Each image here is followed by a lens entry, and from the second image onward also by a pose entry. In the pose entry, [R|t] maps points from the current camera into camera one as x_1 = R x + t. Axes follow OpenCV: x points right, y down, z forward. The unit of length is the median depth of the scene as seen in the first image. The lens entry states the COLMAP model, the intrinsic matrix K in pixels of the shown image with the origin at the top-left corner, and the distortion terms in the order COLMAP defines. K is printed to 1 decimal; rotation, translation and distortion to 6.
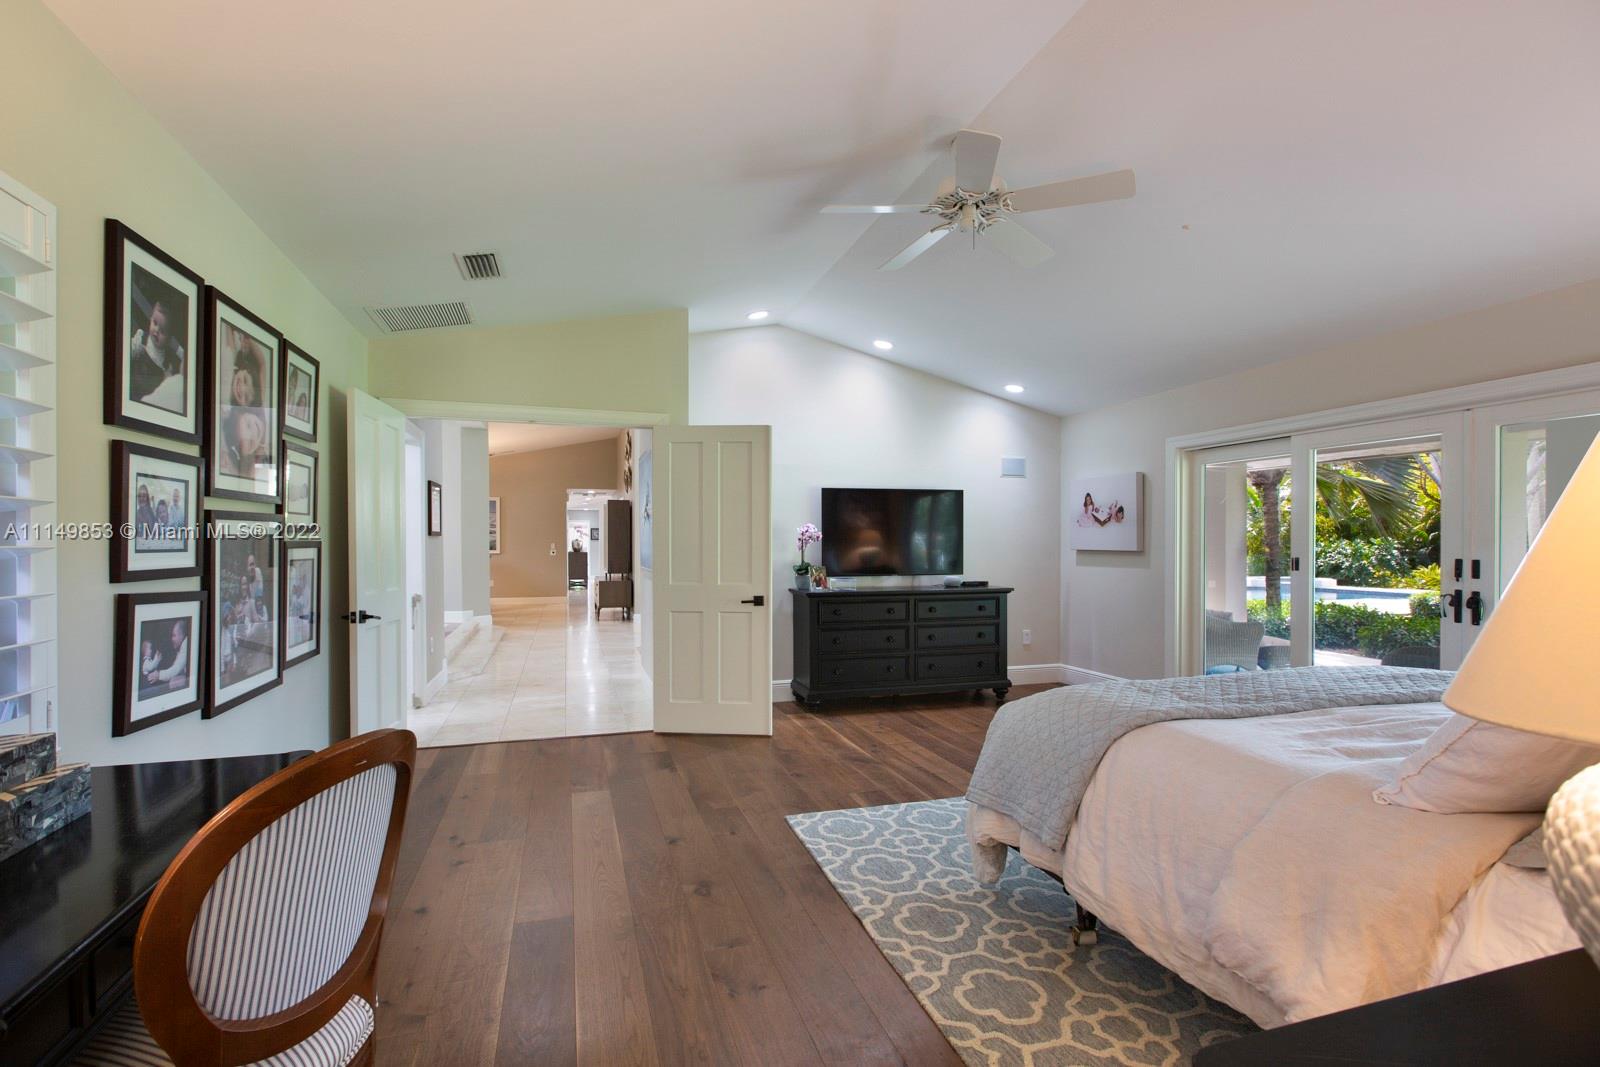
lens RADIAL K [[768.8, 0, 786.1], [0, 768.8, 542.5], [0, 0, 1]] dist [-0.002641, -0.000189]
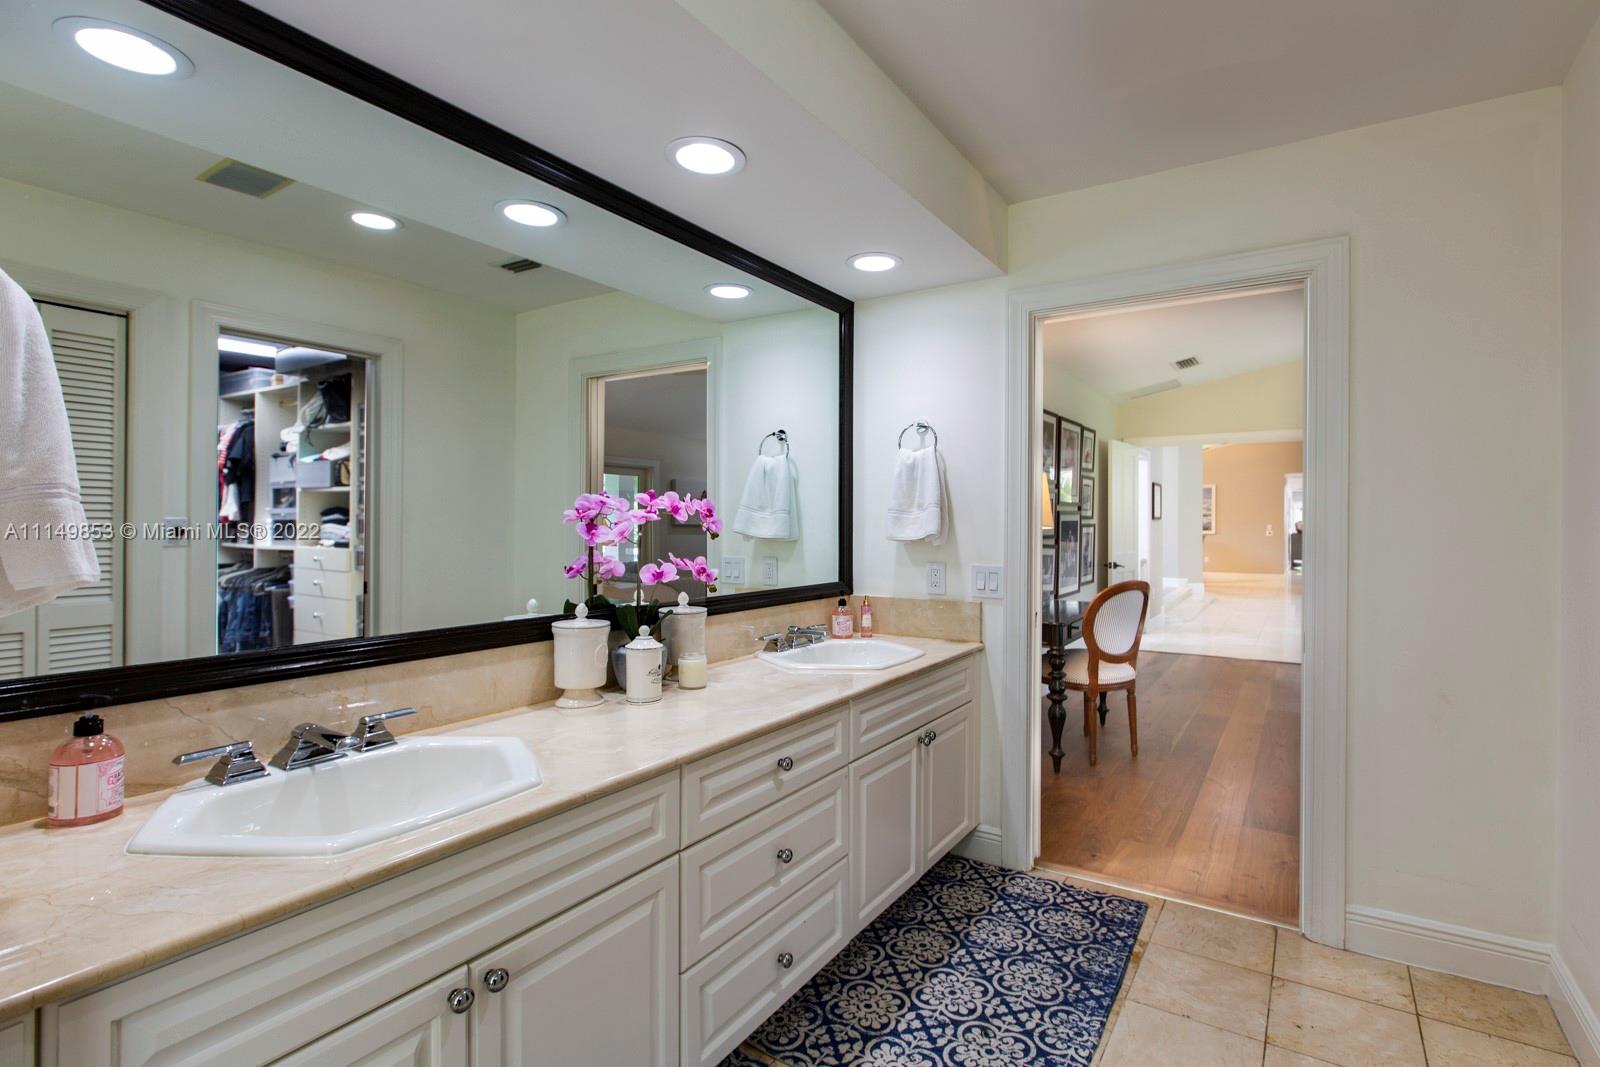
lens RADIAL K [[768.8, 0, 788.3], [0, 768.8, 530.5], [0, 0, 1]] dist [-0.002641, -0.000189]
pose [[0.637948, 0.012145, -0.769984, 0.693643], [-0.004292, 0.999916, 0.012215, -0.008861], [0.770068, -0.004488, 0.637946, -1.478258]]
